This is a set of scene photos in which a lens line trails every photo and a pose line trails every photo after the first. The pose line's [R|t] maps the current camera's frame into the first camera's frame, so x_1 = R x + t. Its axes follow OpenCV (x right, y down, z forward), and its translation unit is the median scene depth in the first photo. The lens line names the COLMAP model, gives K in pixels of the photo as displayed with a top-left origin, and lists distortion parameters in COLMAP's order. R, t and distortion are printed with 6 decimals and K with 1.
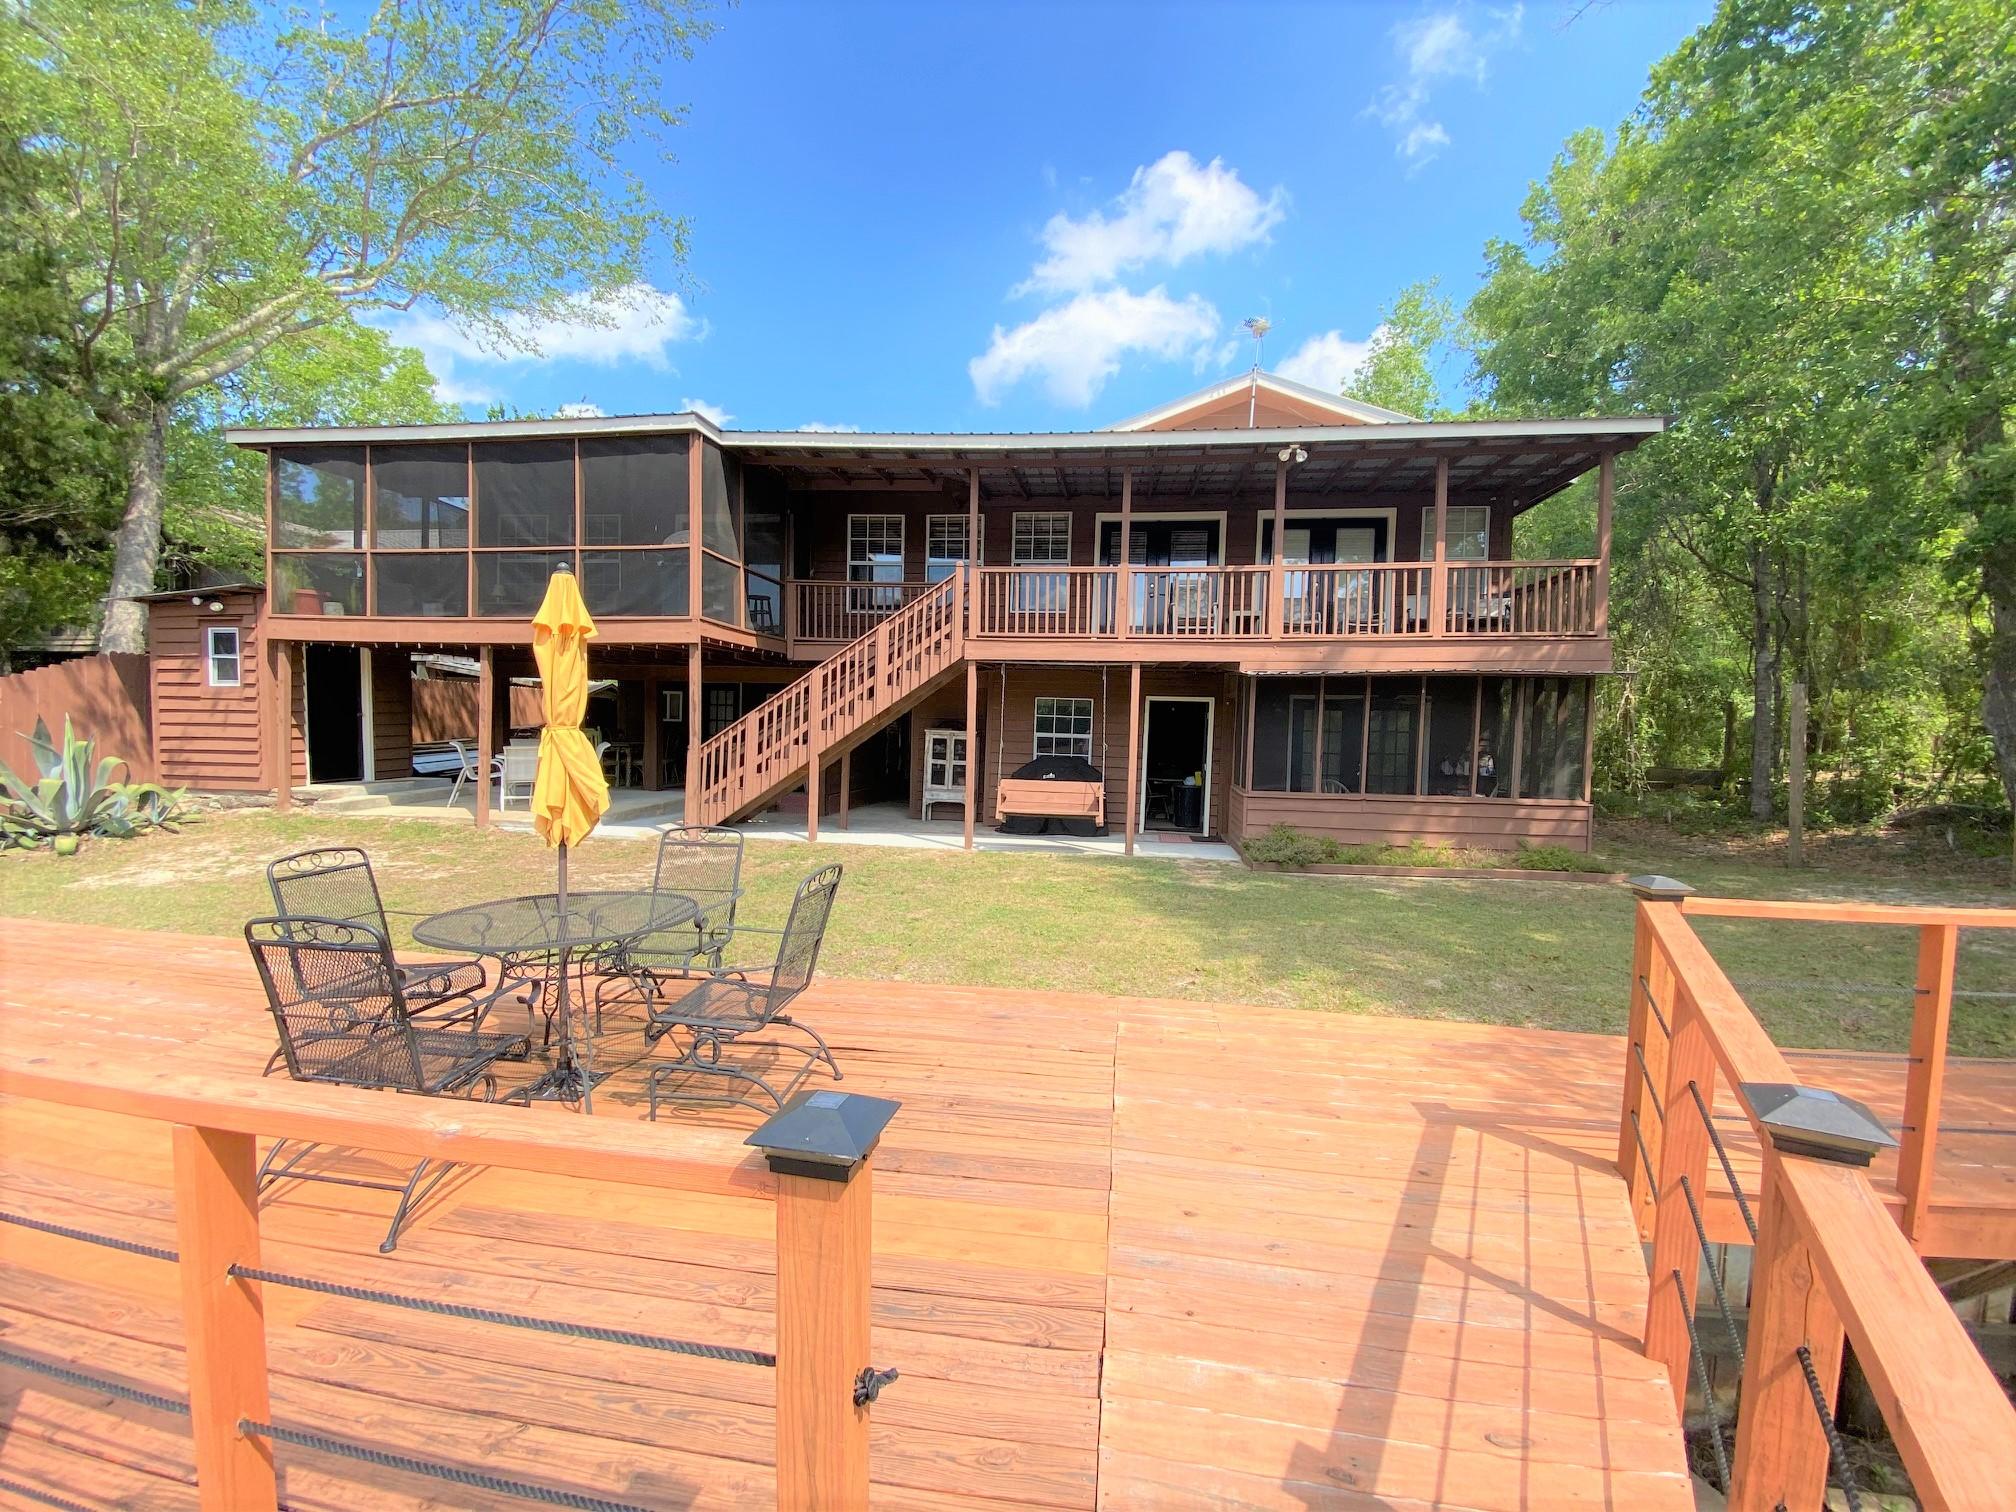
lens RADIAL K [[818.0, 0, 1000.6], [0, 818.0, 763.0], [0, 0, 1]] dist [0.062048, -0.041179]
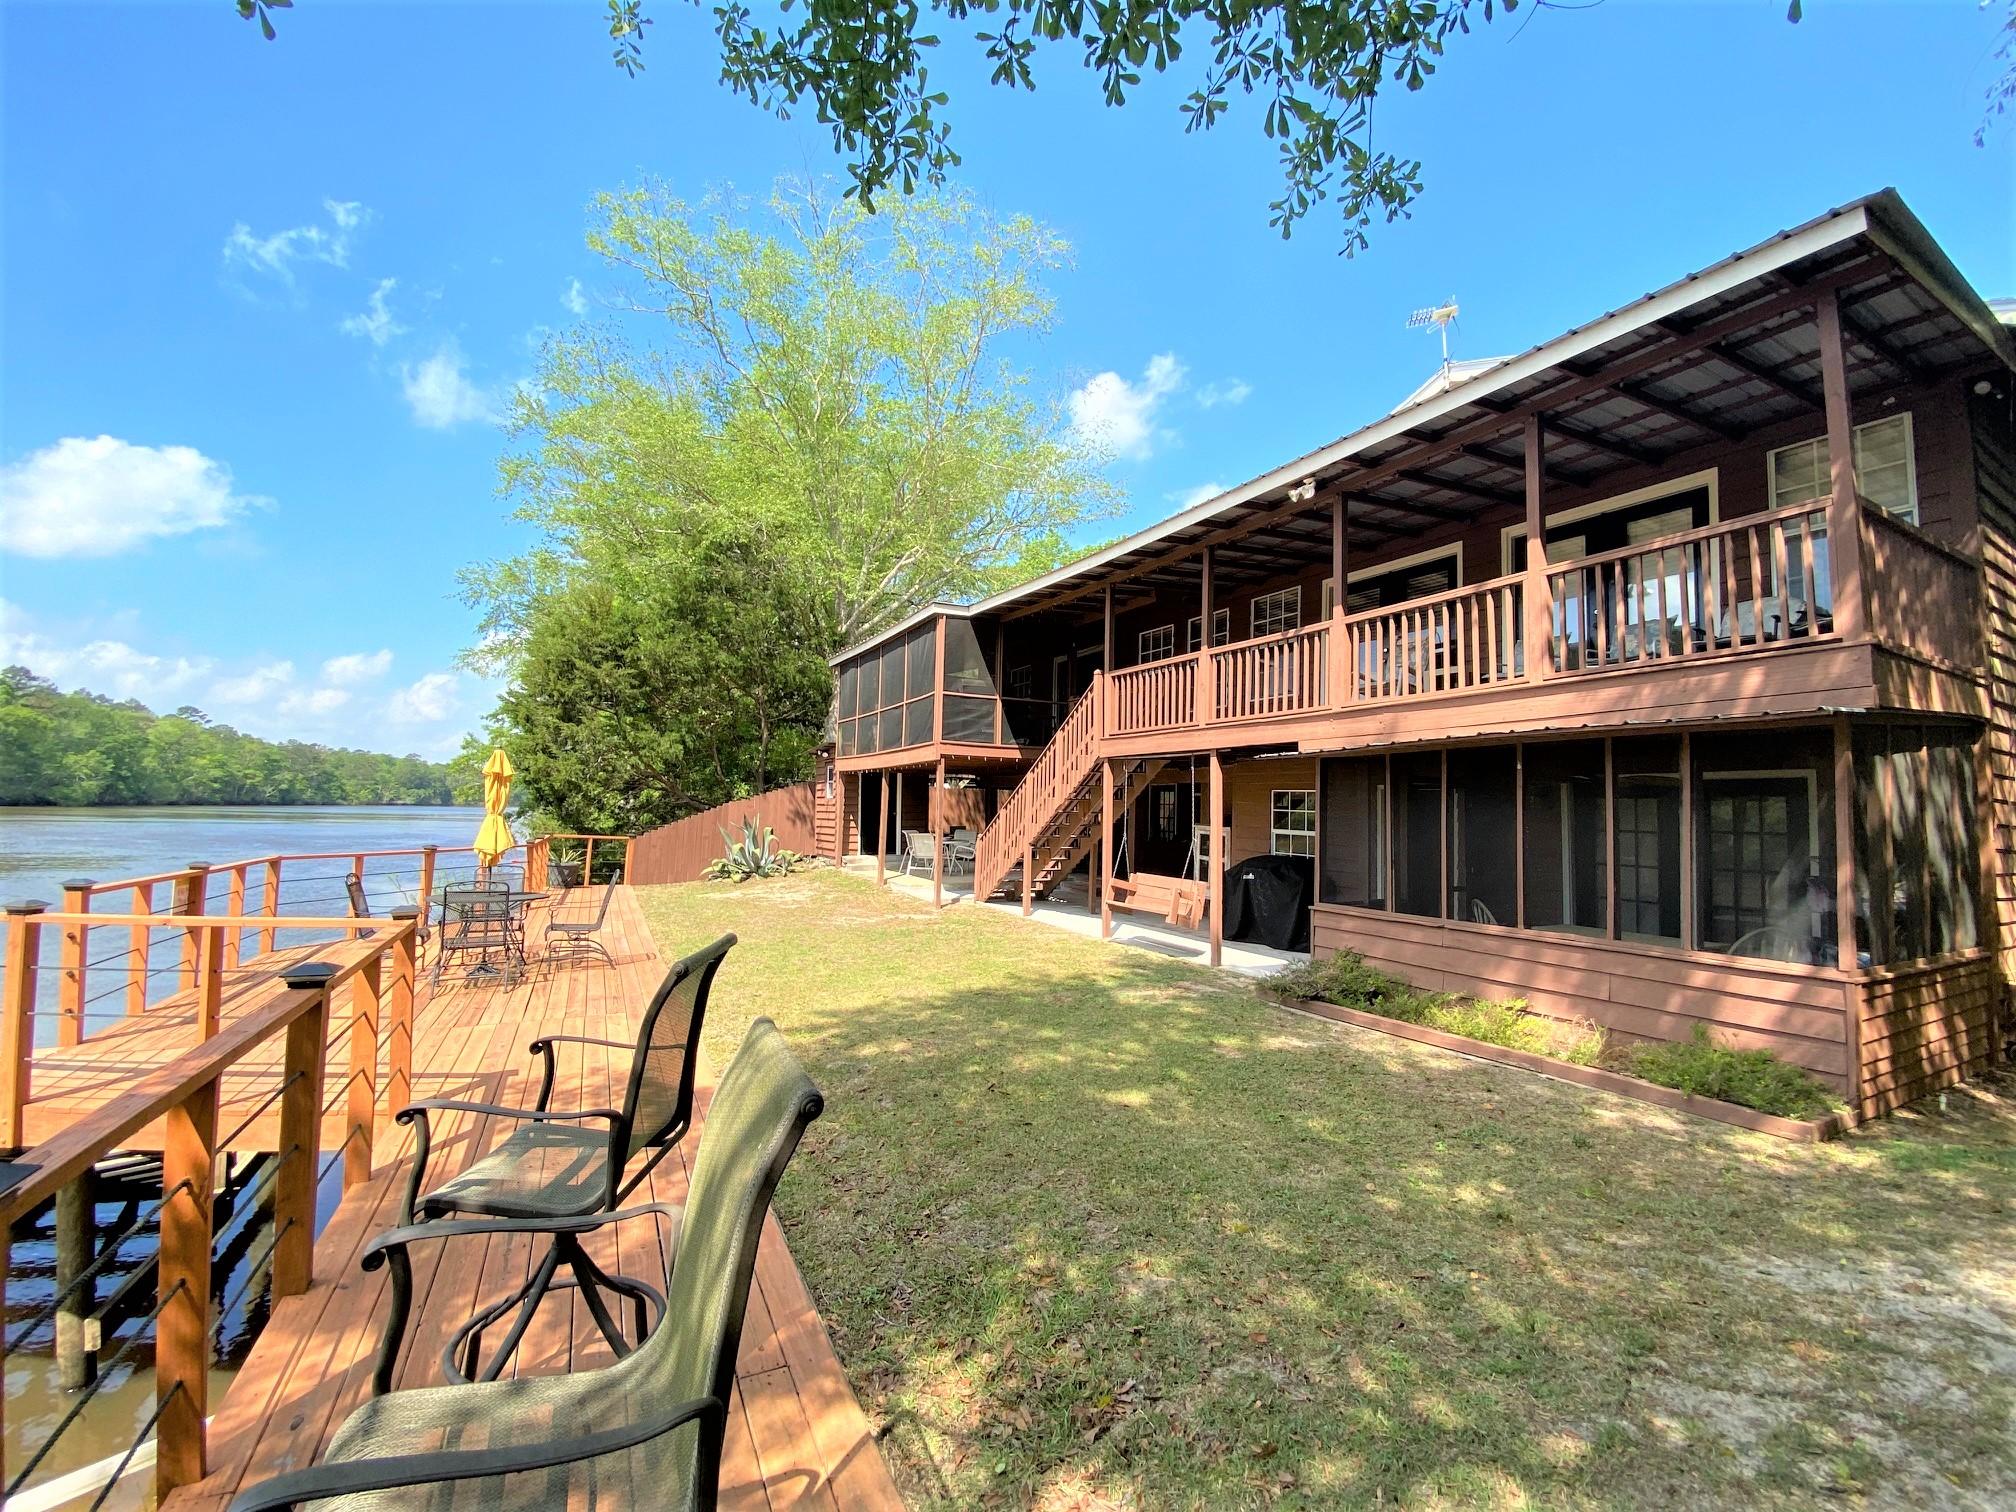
lens RADIAL K [[822.5, 0, 1017.9], [0, 822.5, 749.8], [0, 0, 1]] dist [0.002282, -0.013001]
pose [[0.569908, -0.070163, -0.818708, 0.790965], [-0.047932, 0.991813, -0.118364, -0.003258], [0.820309, 0.106699, 0.561879, 0.308220]]
